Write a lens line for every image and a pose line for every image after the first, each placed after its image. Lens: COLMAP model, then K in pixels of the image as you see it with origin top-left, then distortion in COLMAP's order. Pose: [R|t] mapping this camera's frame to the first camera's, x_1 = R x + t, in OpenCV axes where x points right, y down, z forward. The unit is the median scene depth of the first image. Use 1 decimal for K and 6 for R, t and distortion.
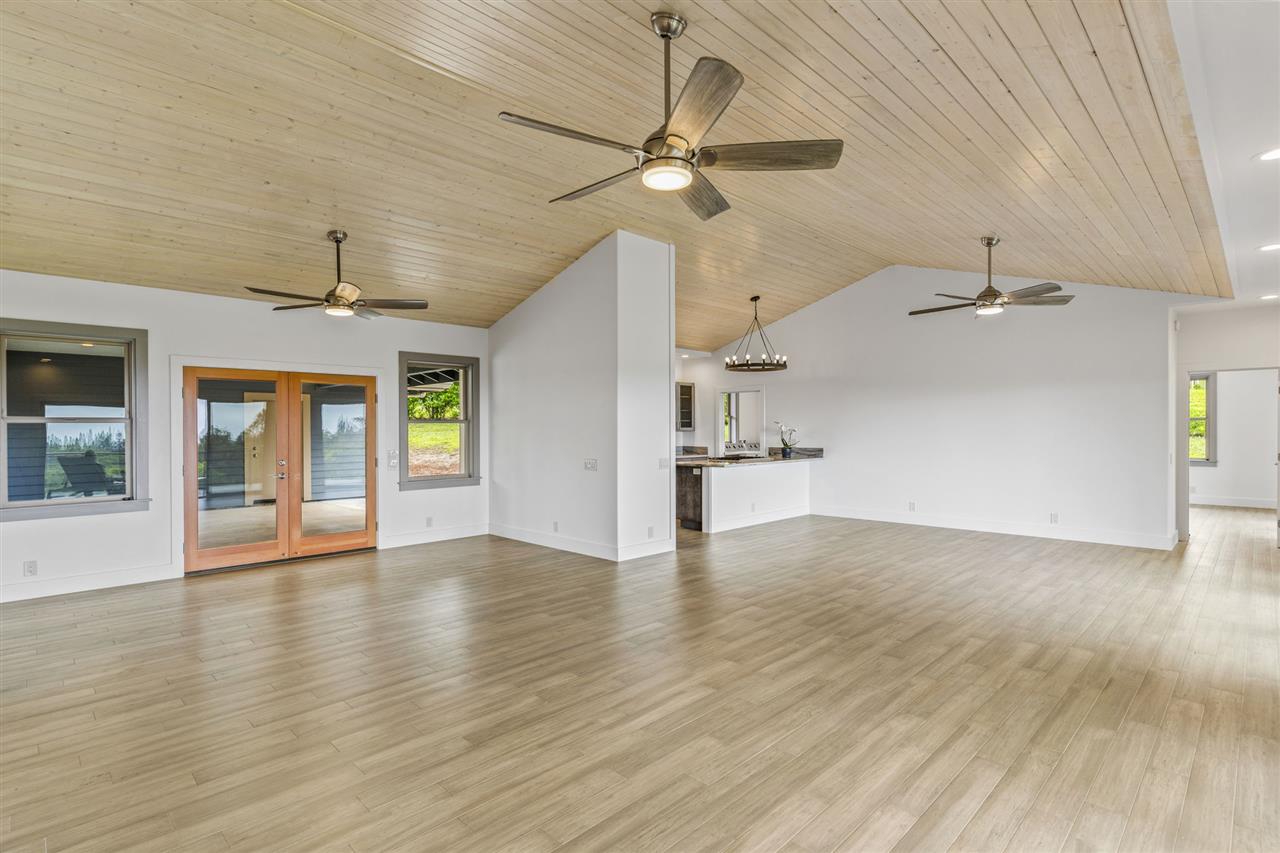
lens RADIAL K [[619.0, 0, 642.0], [0, 619.0, 429.2], [0, 0, 1]] dist [-0.000374, -0.000516]
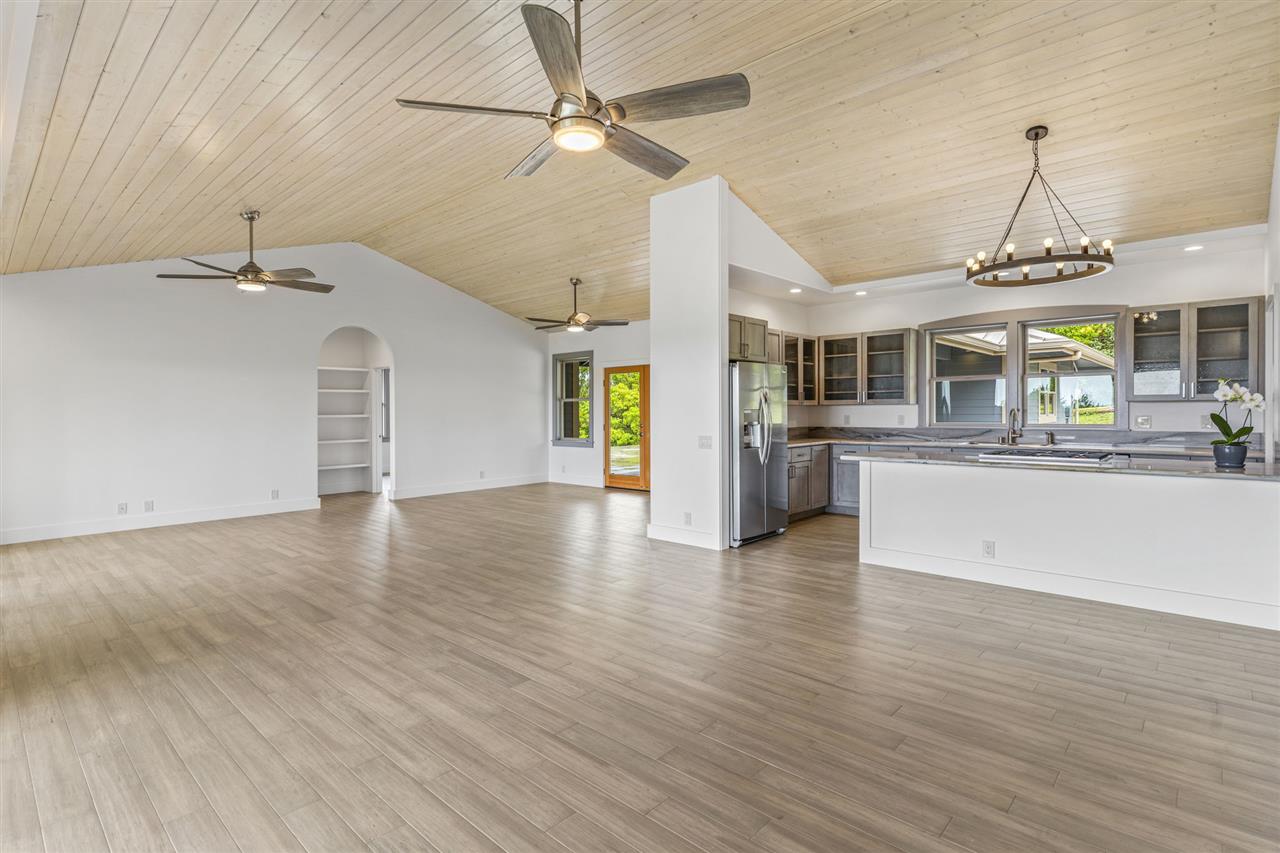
lens RADIAL K [[619.0, 0, 647.0], [0, 619.0, 407.7], [0, 0, 1]] dist [-0.000374, -0.000516]
pose [[0.053101, 0.003342, -0.998584, 1.286054], [0.008895, 0.999953, 0.003820, 0.006177], [0.998550, -0.009085, 0.053069, 1.293919]]
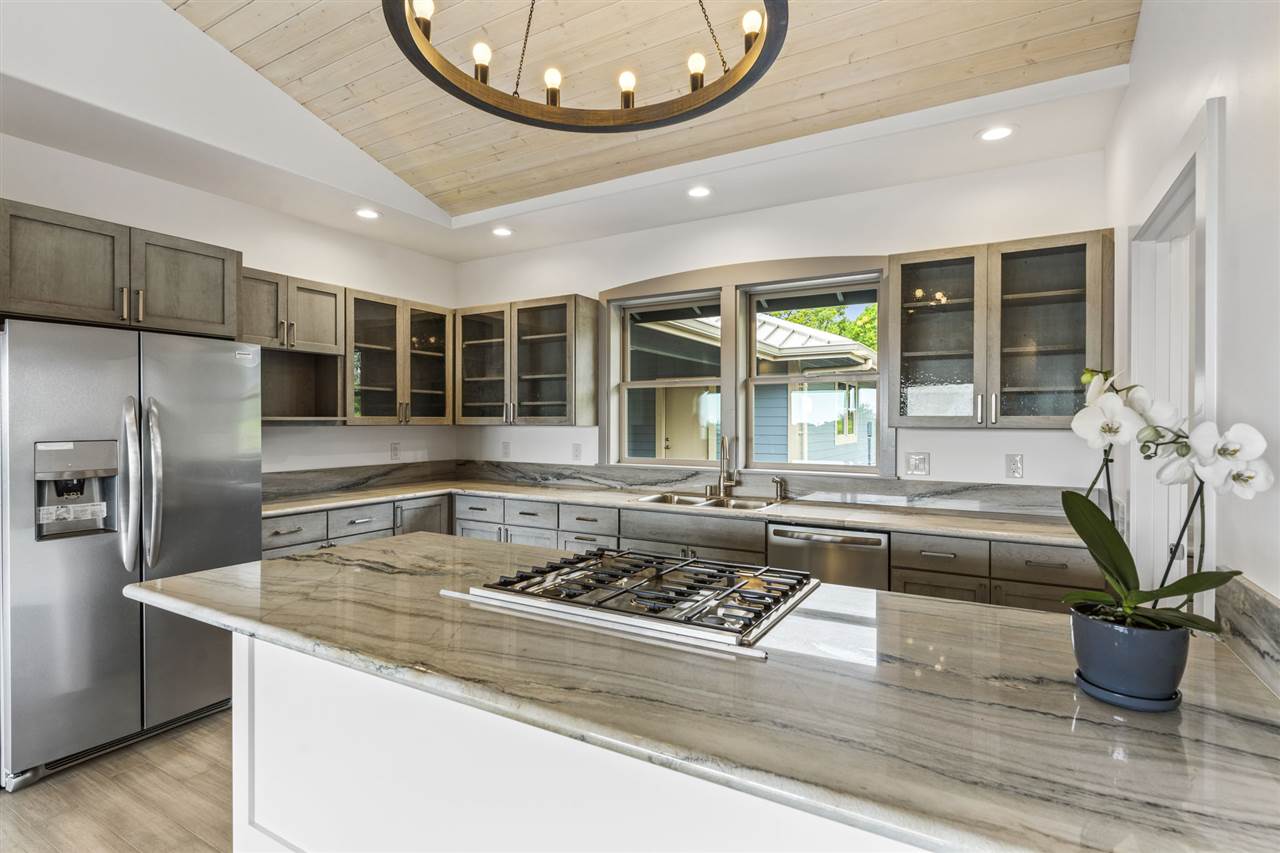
lens RADIAL K [[619.0, 0, 652.7], [0, 619.0, 417.5], [0, 0, 1]] dist [-0.000374, -0.000516]
pose [[0.274448, 0.000431, -0.961602, 0.659496], [-0.003942, 0.999992, -0.000677, -0.003195], [0.961594, 0.003976, 0.274447, 1.903899]]
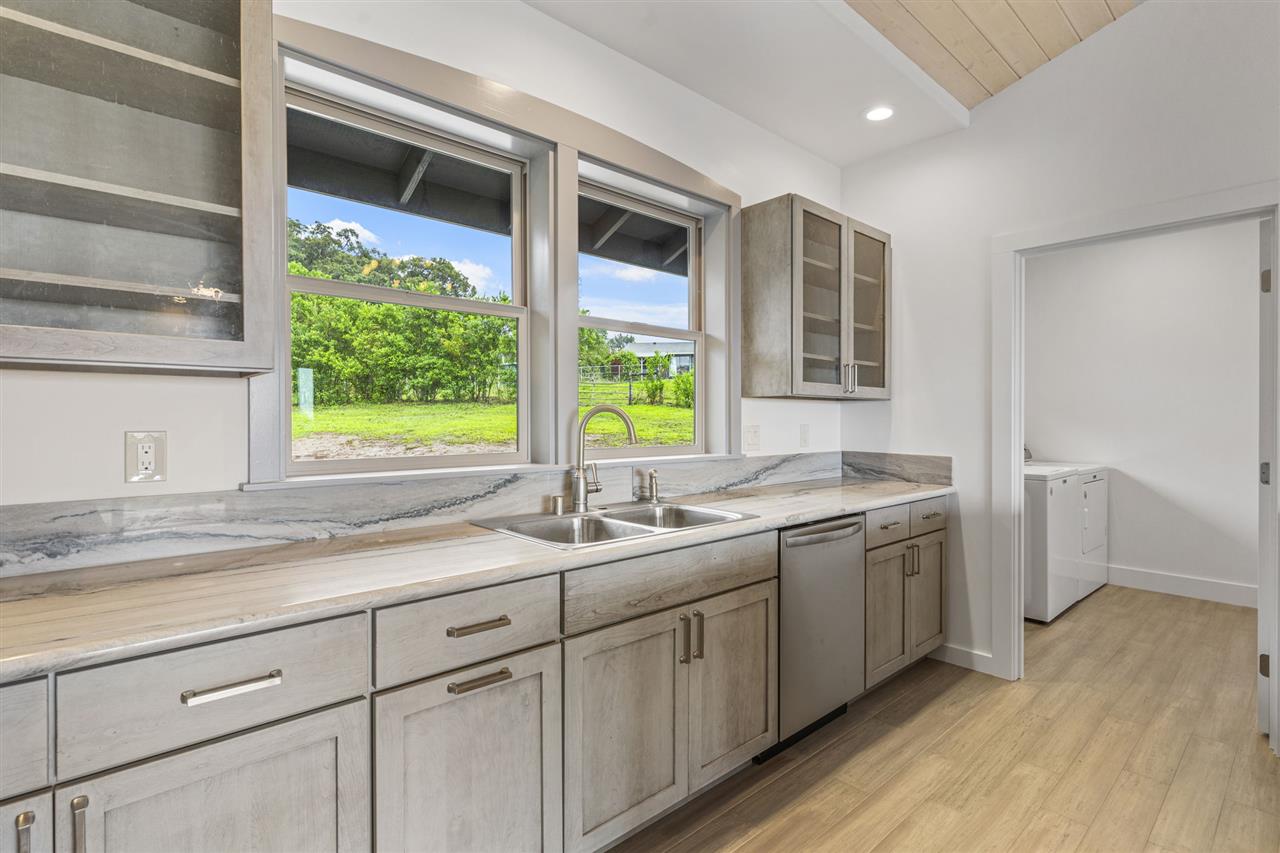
lens RADIAL K [[619.0, 0, 651.6], [0, 619.0, 428.8], [0, 0, 1]] dist [-0.000374, -0.000516]
pose [[0.999341, 0.008714, -0.035229, -0.043254], [-0.008113, 0.999820, 0.017163, 0.029638], [0.035373, -0.016866, 0.999232, 1.755041]]
